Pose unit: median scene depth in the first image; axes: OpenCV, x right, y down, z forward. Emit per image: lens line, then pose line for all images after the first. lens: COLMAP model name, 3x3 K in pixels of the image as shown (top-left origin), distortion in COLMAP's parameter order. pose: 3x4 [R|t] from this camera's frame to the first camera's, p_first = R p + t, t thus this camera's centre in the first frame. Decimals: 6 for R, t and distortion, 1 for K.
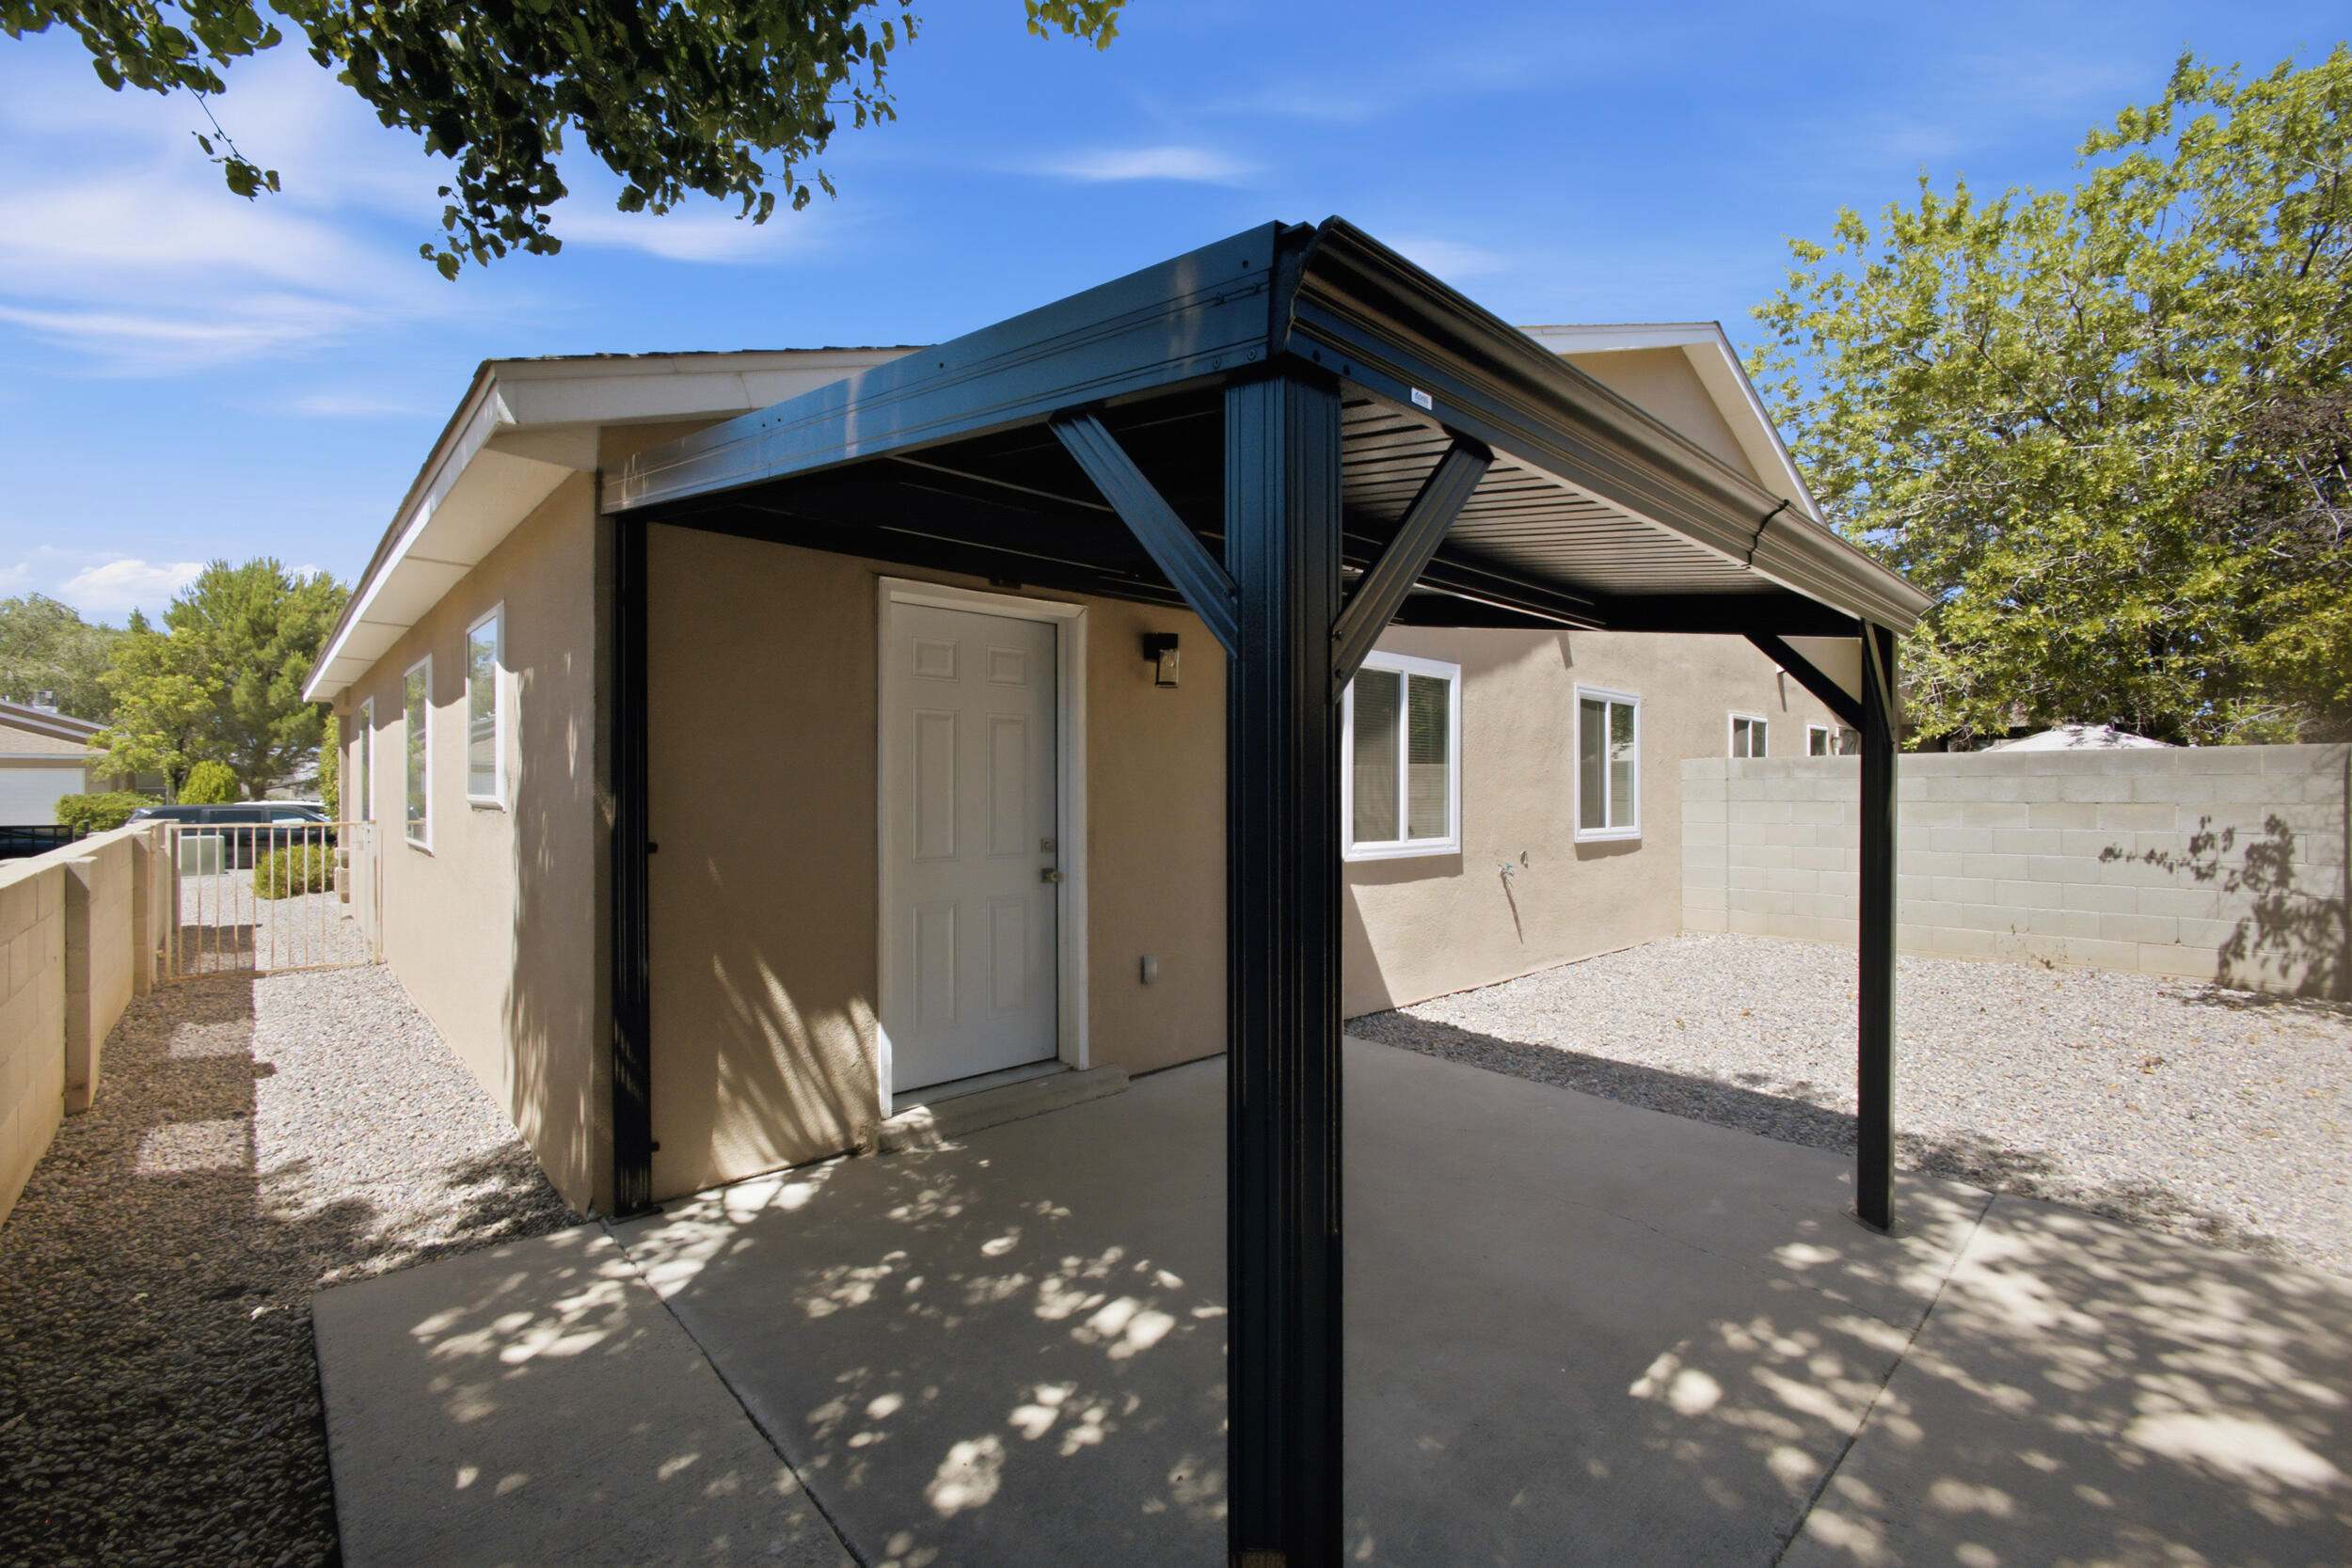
lens RADIAL K [[992.4, 0, 1171.2], [0, 992.4, 790.9], [0, 0, 1]] dist [-0.011789, 0.006835]
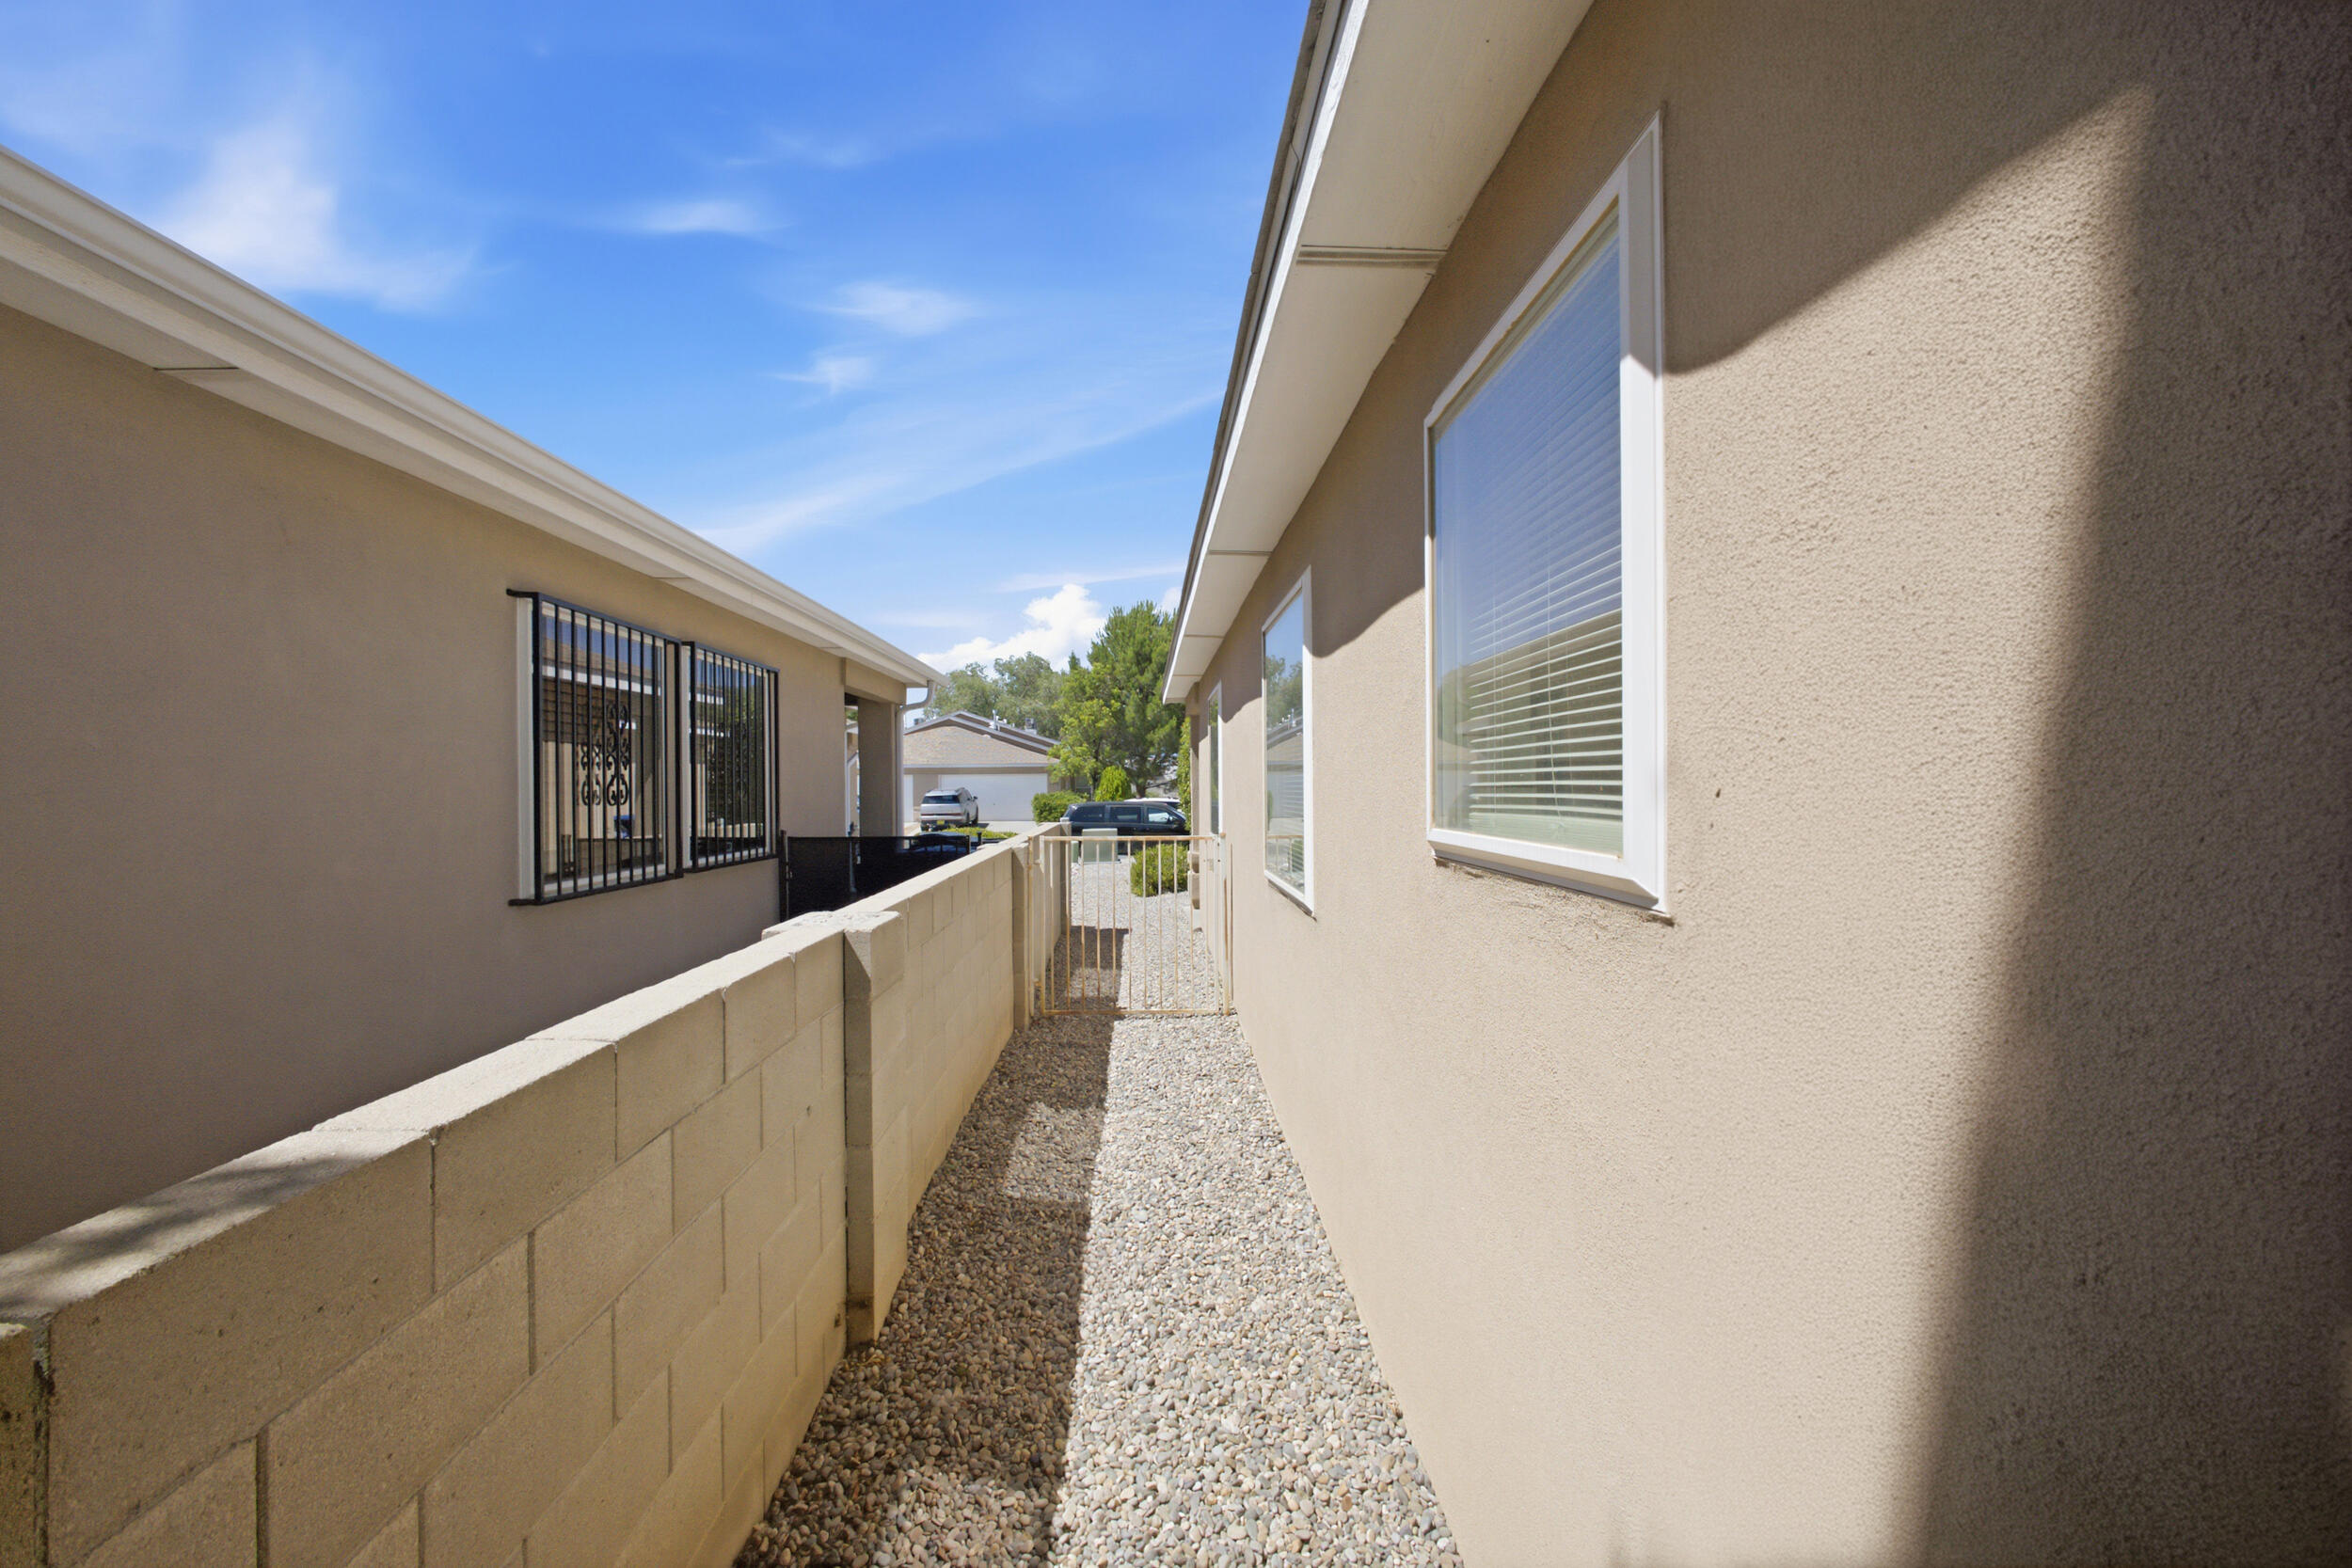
lens RADIAL K [[992.4, 0, 1171.2], [0, 992.4, 790.9], [0, 0, 1]] dist [-0.011789, 0.006835]
pose [[0.751442, -0.002471, -0.659794, -0.080629], [0.005786, 0.999979, 0.002844, -0.001930], [0.659774, -0.005954, 0.751441, 0.096173]]
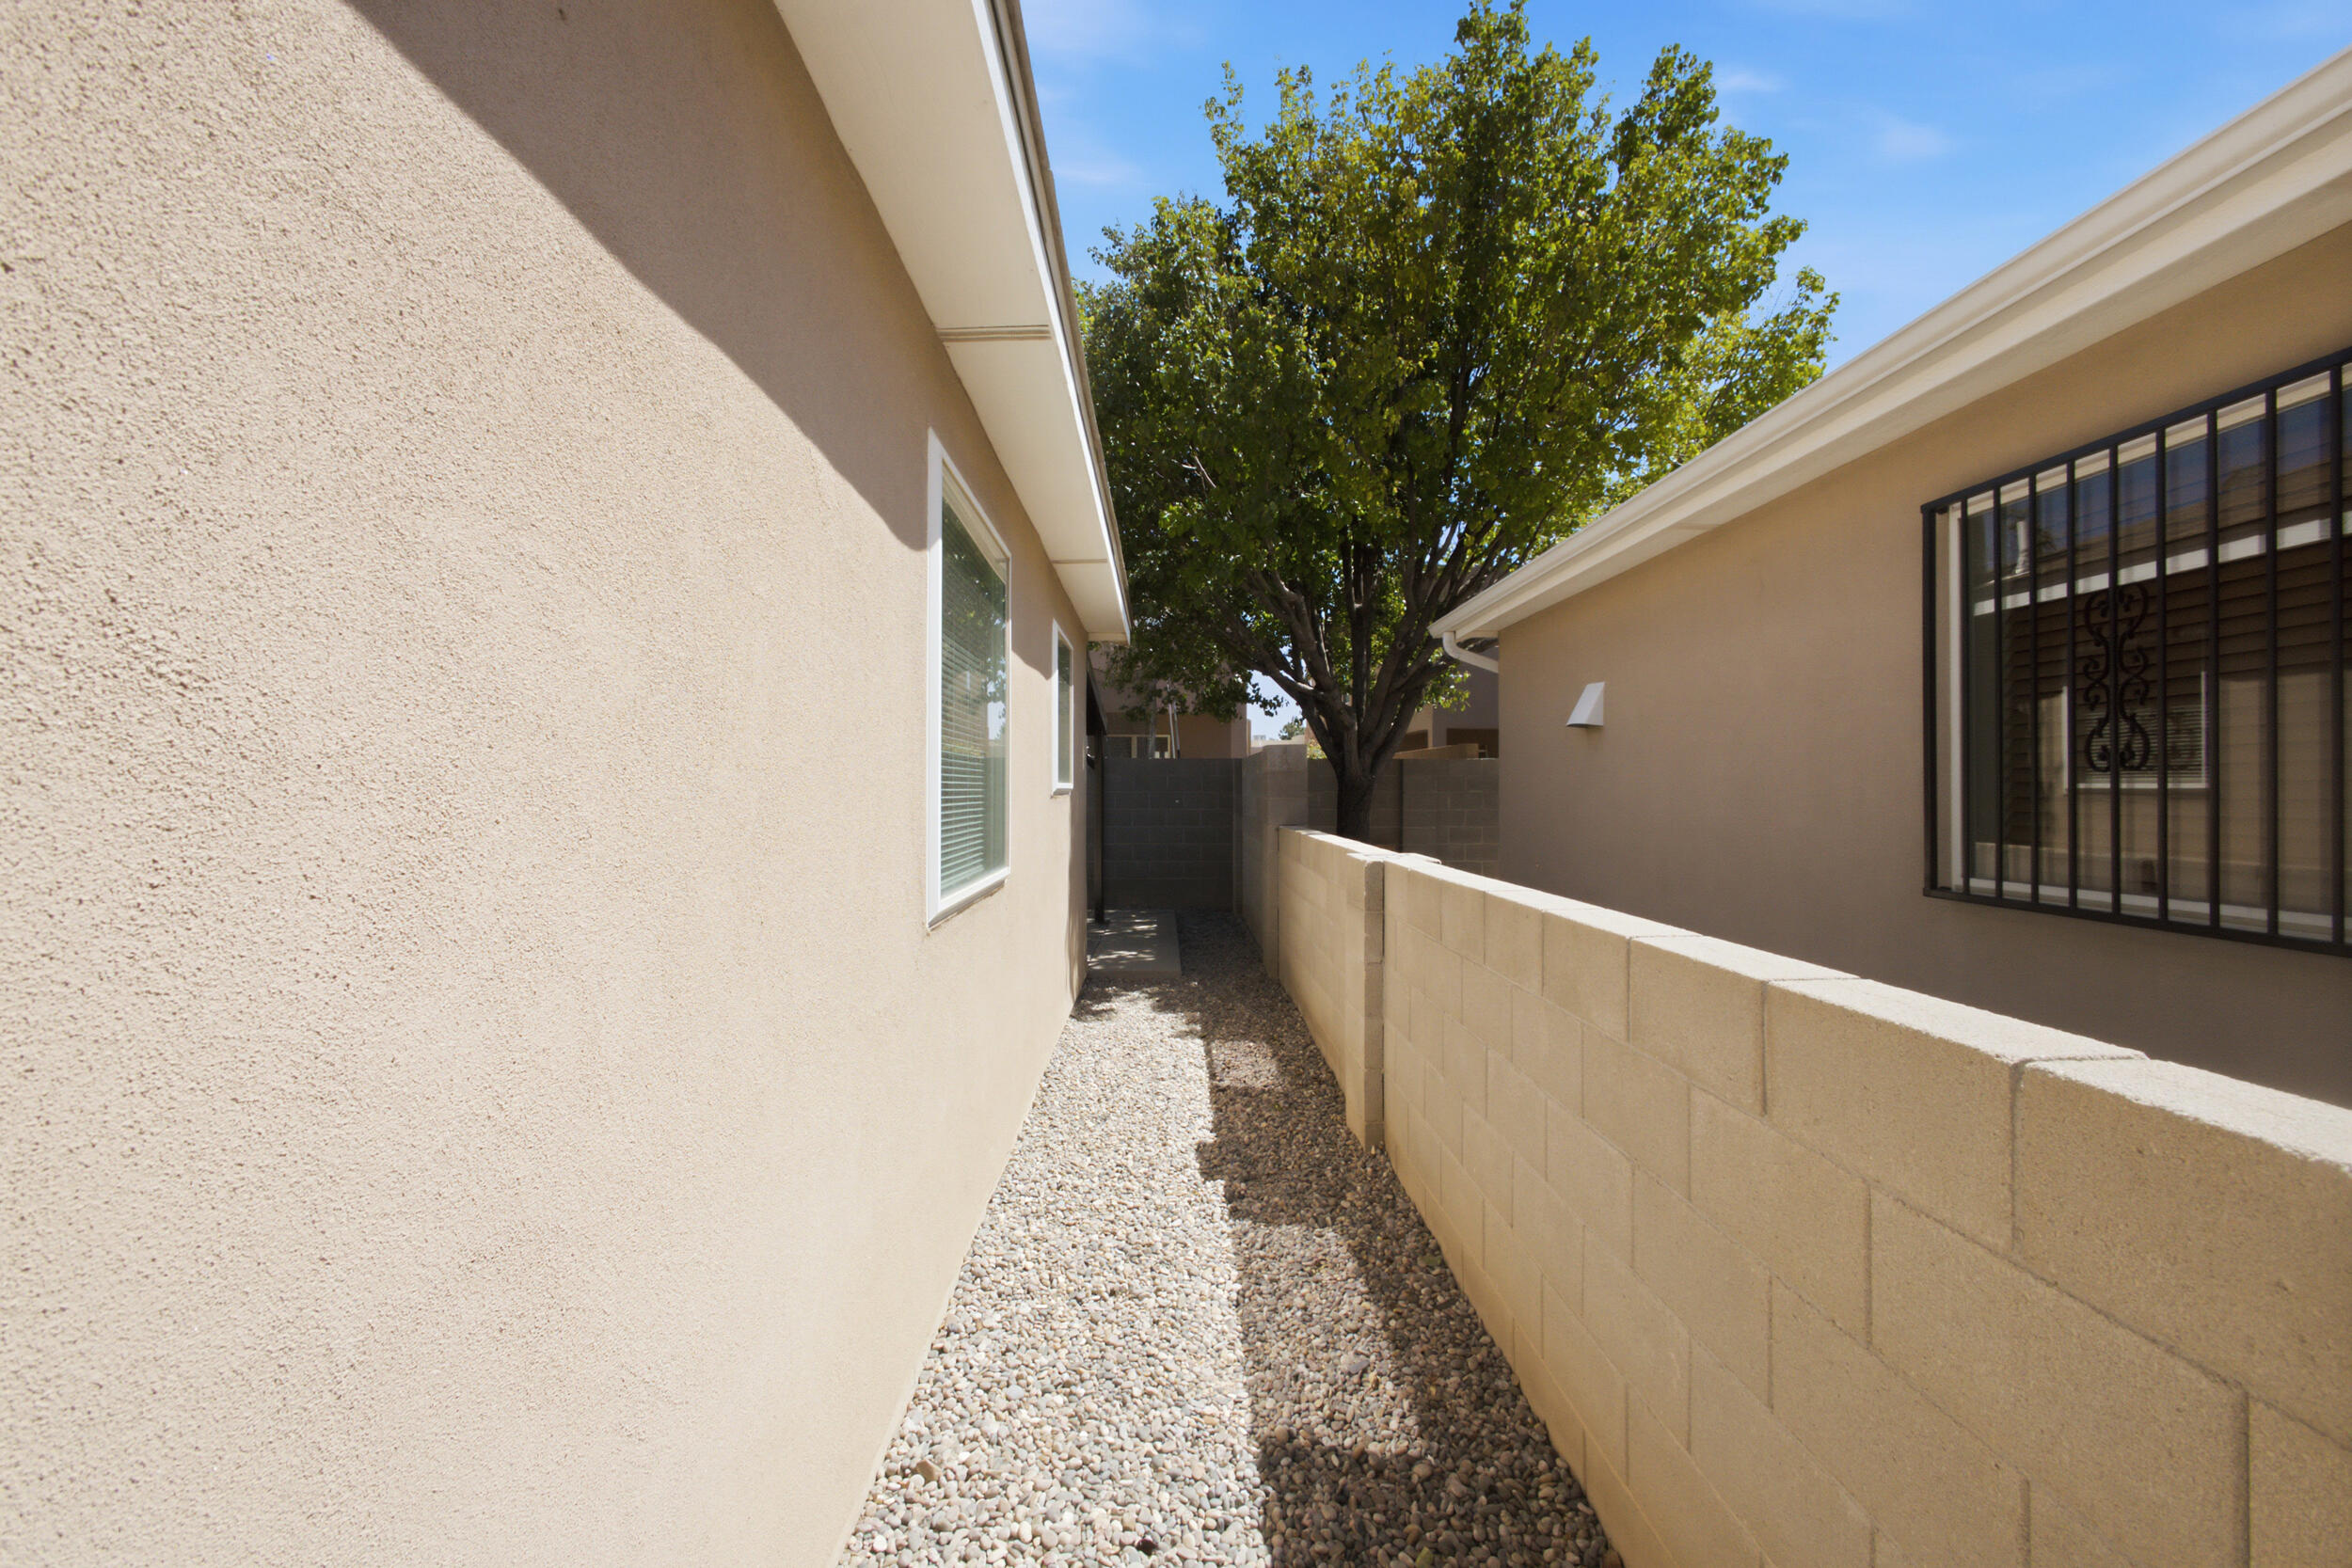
lens RADIAL K [[992.4, 0, 1171.2], [0, 992.4, 790.9], [0, 0, 1]] dist [-0.011789, 0.006835]
pose [[-0.734247, -0.001292, 0.678881, -0.231347], [0.004810, 0.999963, 0.007105, 0.001025], [-0.678865, 0.008483, -0.734214, 0.258109]]
